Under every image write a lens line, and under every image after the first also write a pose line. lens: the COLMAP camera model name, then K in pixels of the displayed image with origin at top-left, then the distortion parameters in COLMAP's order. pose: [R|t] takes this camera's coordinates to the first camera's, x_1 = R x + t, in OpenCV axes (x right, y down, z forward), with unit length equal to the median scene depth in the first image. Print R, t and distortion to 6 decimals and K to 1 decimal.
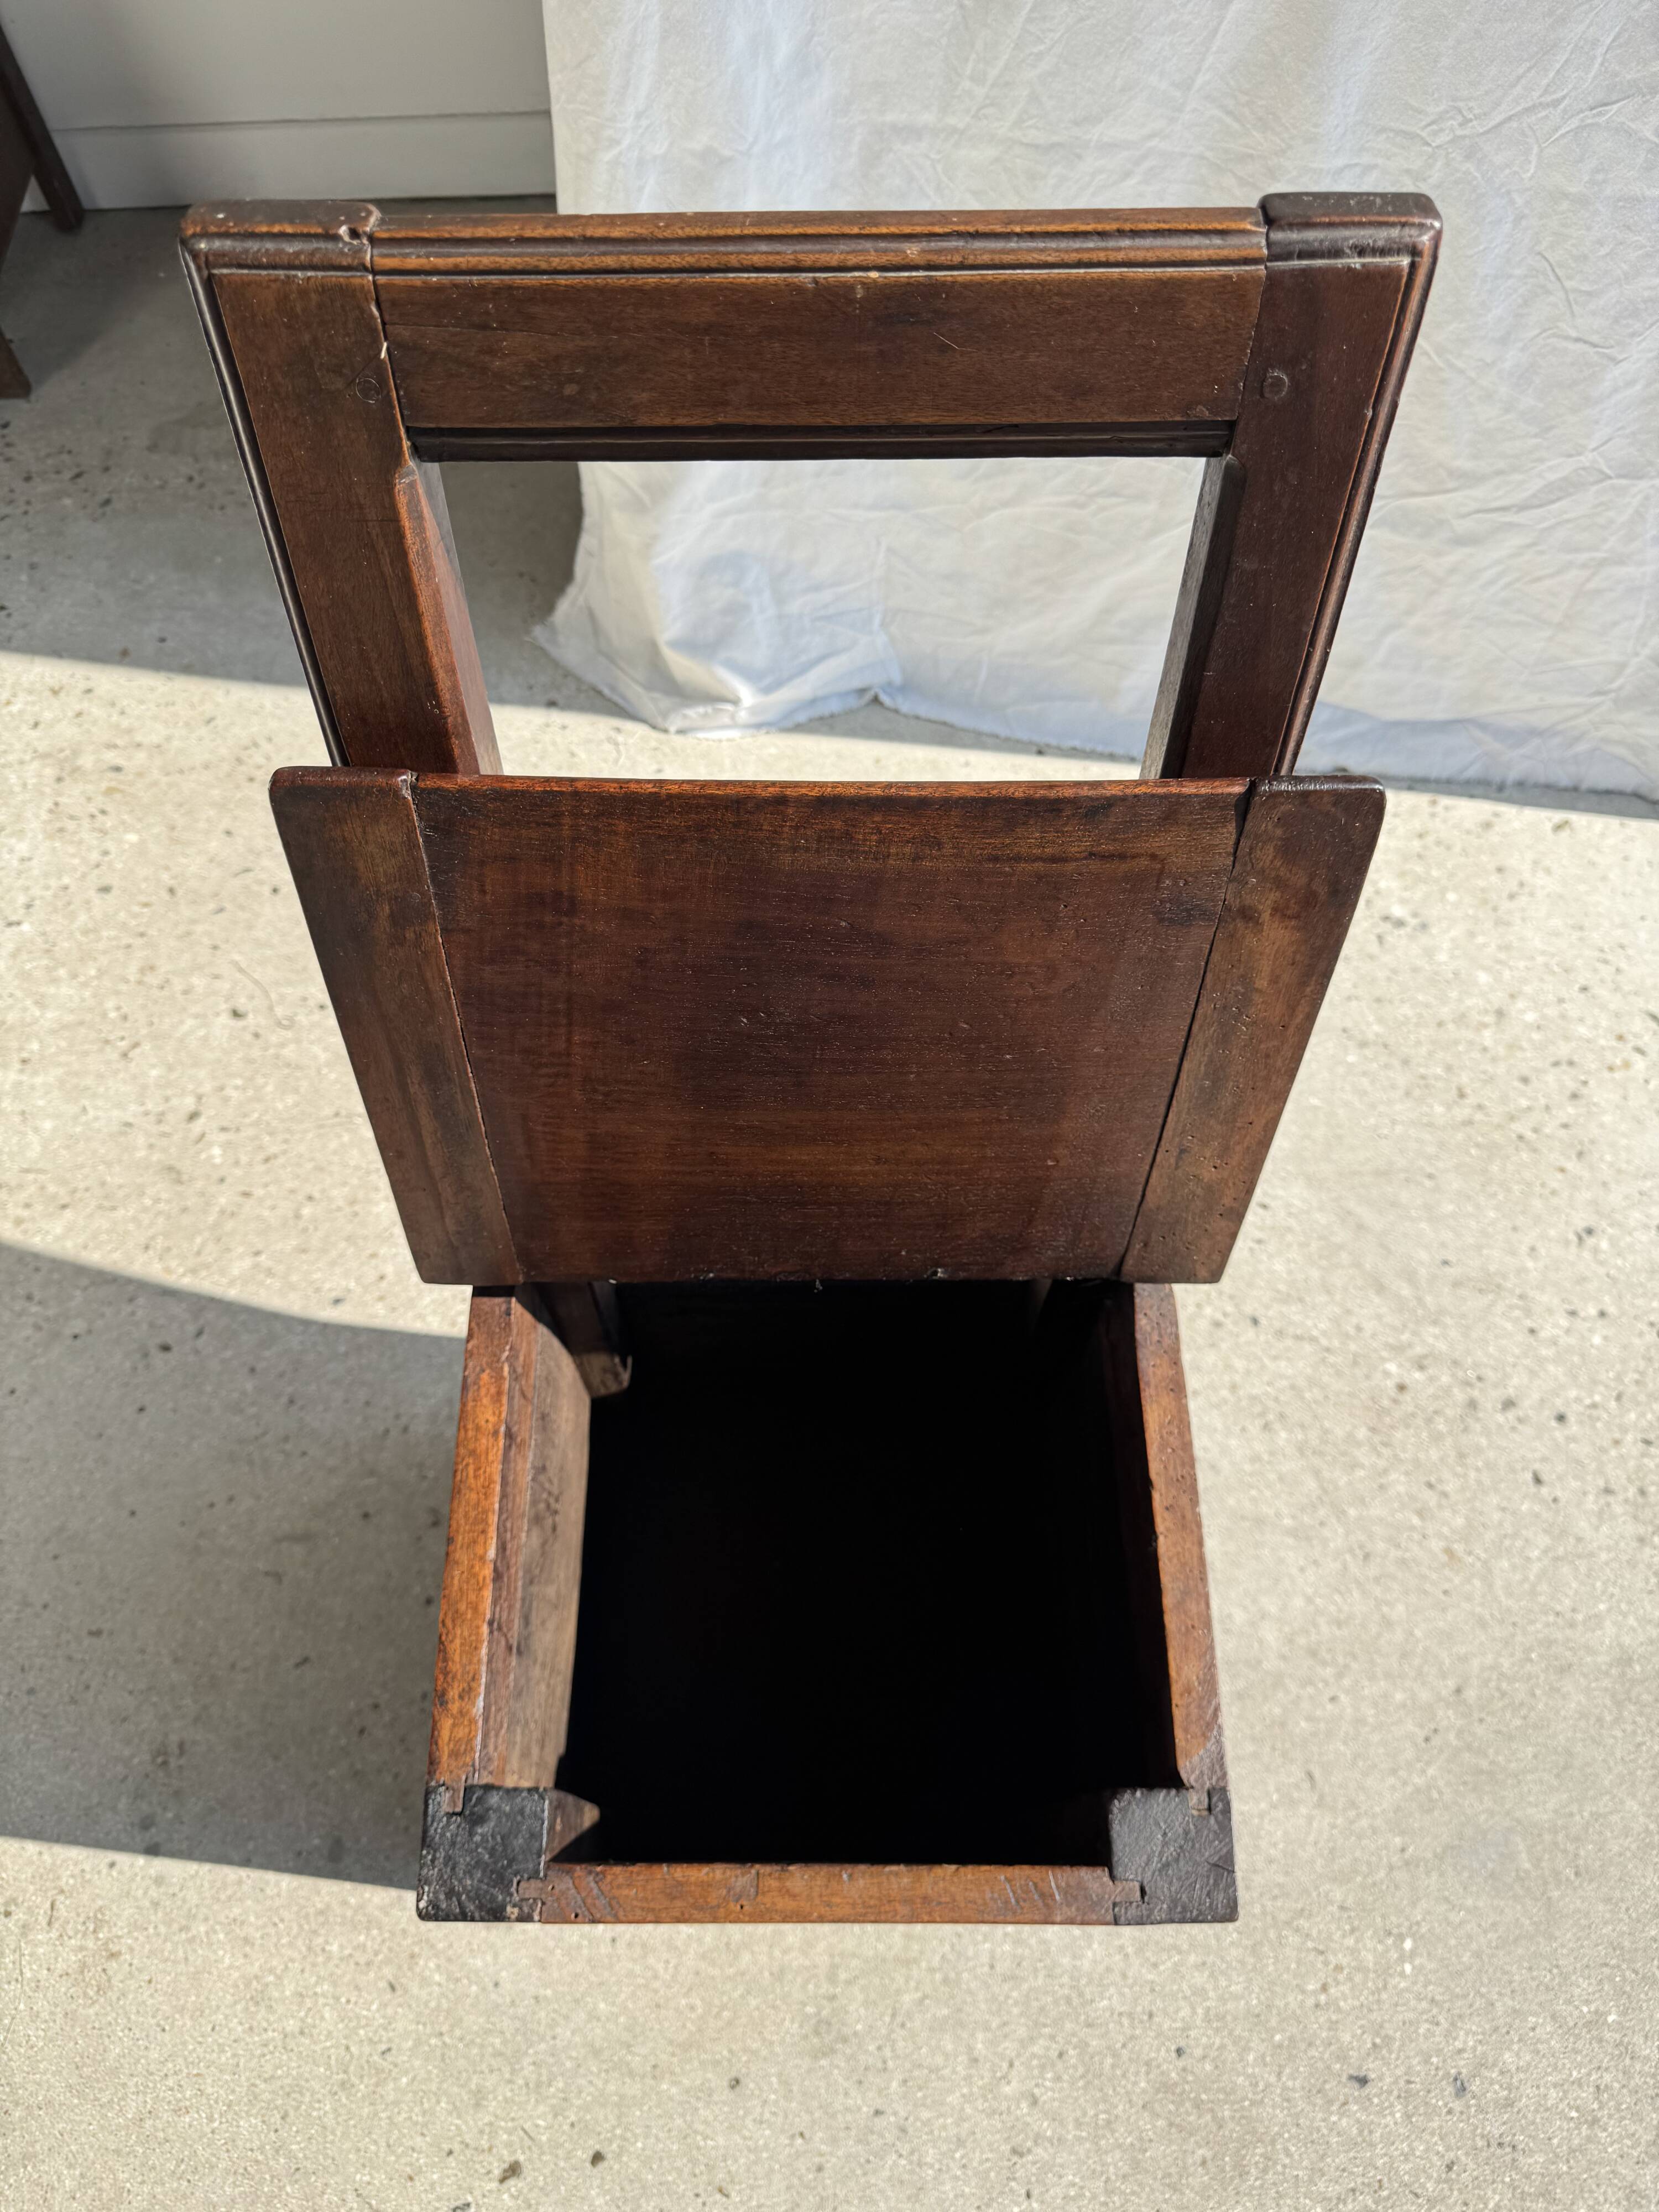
lens RADIAL K [[1577.8, 0, 817.9], [0, 1577.8, 1088.8], [0, 0, 1]] dist [-0.008692, -0.000916]
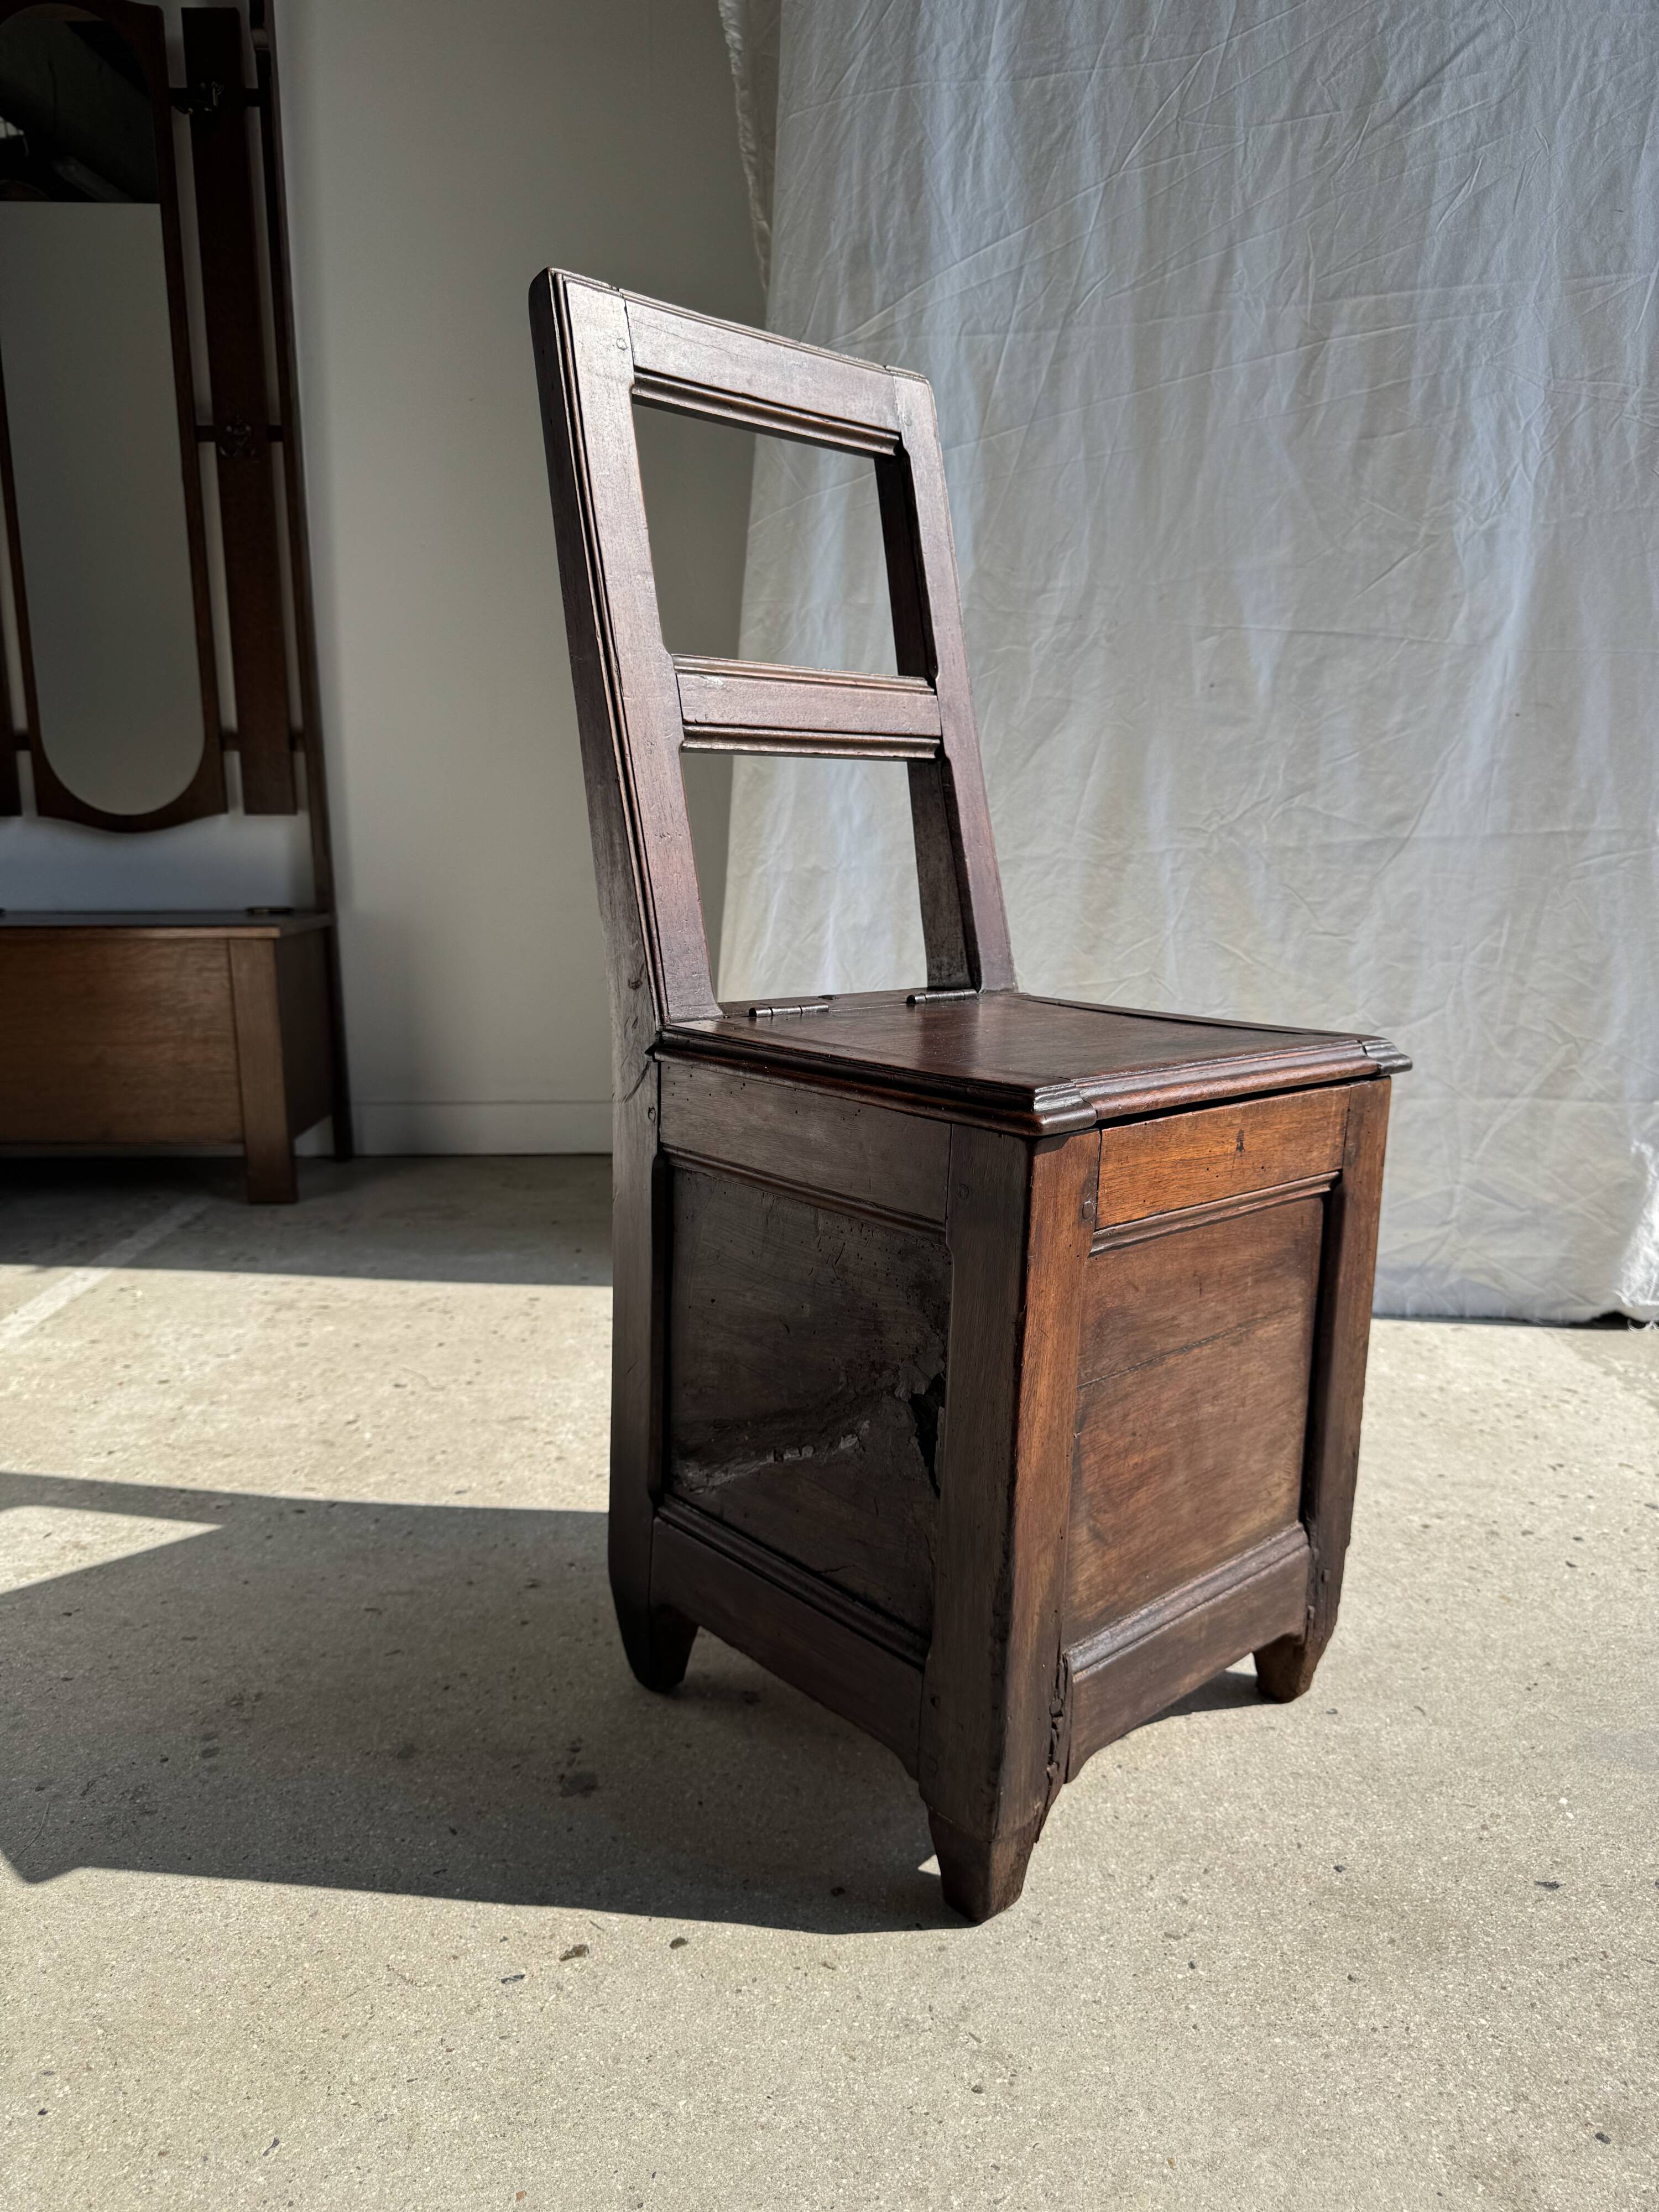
lens RADIAL K [[1557.9, 0, 823.8], [0, 1557.9, 1101.5], [0, 0, 1]] dist [0.000115, -0.005741]
pose [[0.999918, 0.011945, 0.004583, -0.065930], [-0.003783, 0.618262, -0.785963, 0.981107], [-0.012222, 0.785881, 0.618257, 0.114197]]
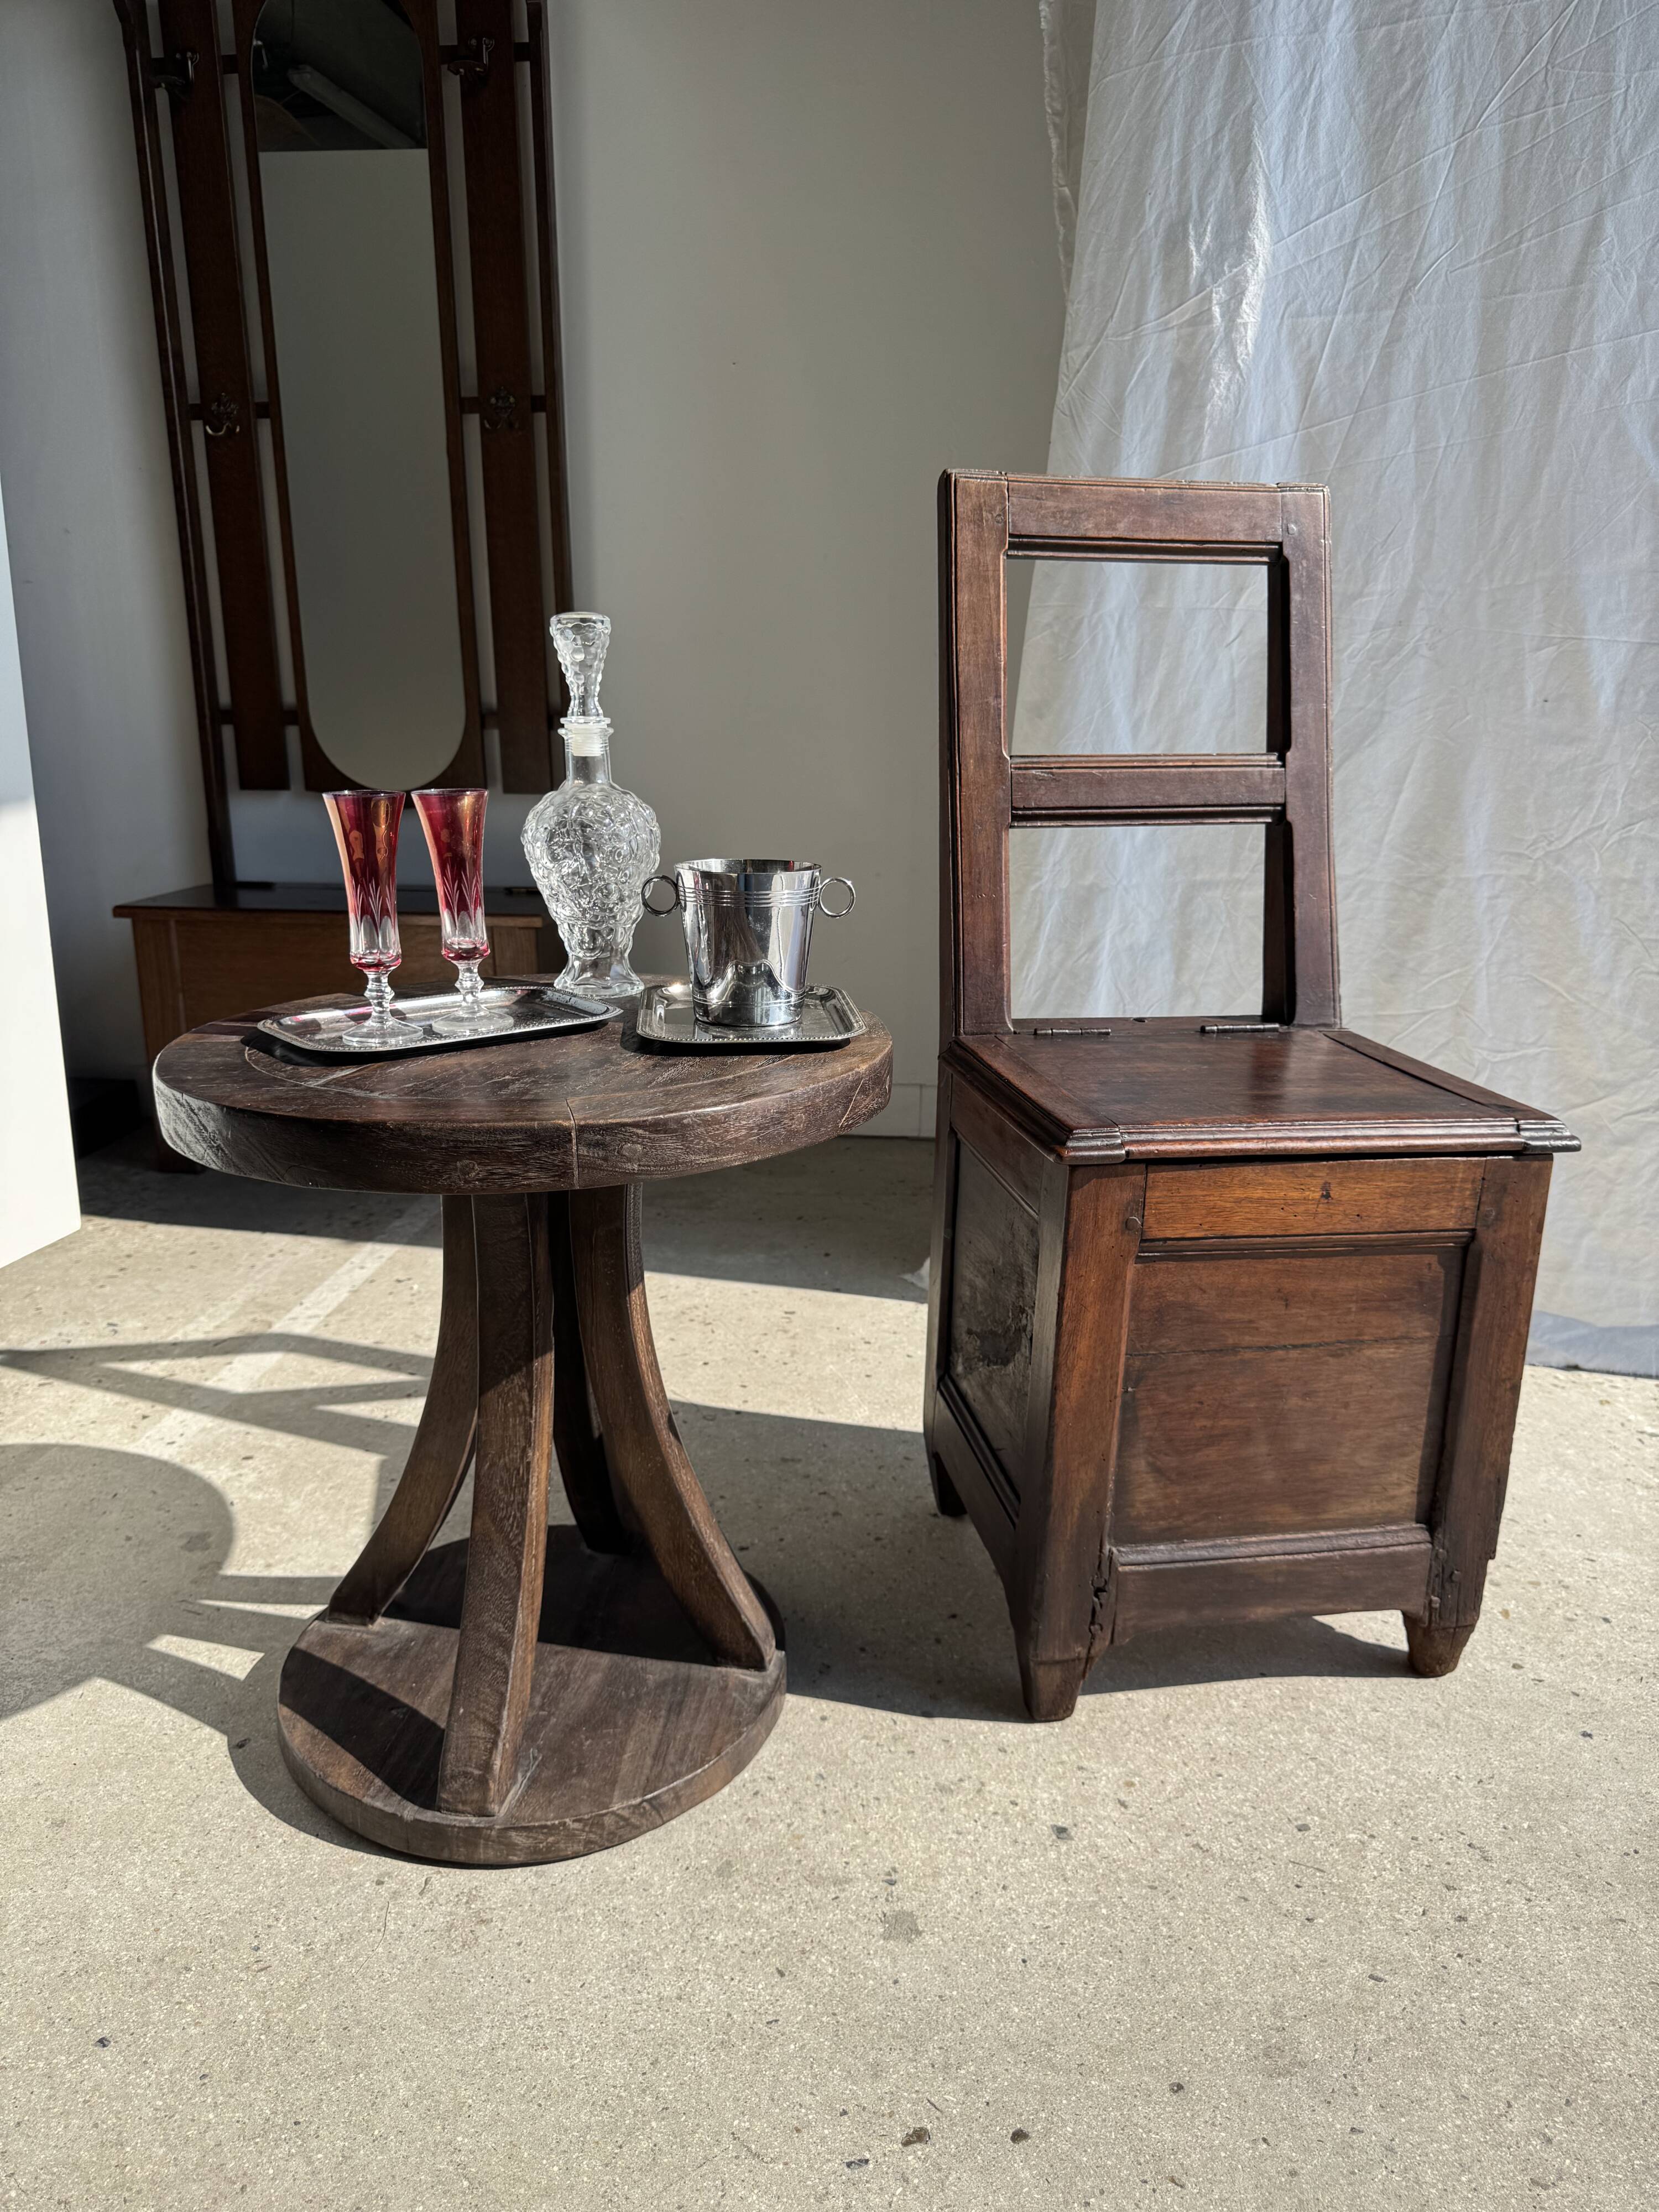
lens RADIAL K [[1562.6, 0, 832.4], [0, 1562.6, 1104.6], [0, 0, 1]] dist [-0.001894, -0.000670]
pose [[0.992974, 0.046150, -0.108962, -0.161091], [-0.111837, 0.666880, -0.736725, 0.868771], [0.038665, 0.743735, 0.667356, 0.028660]]
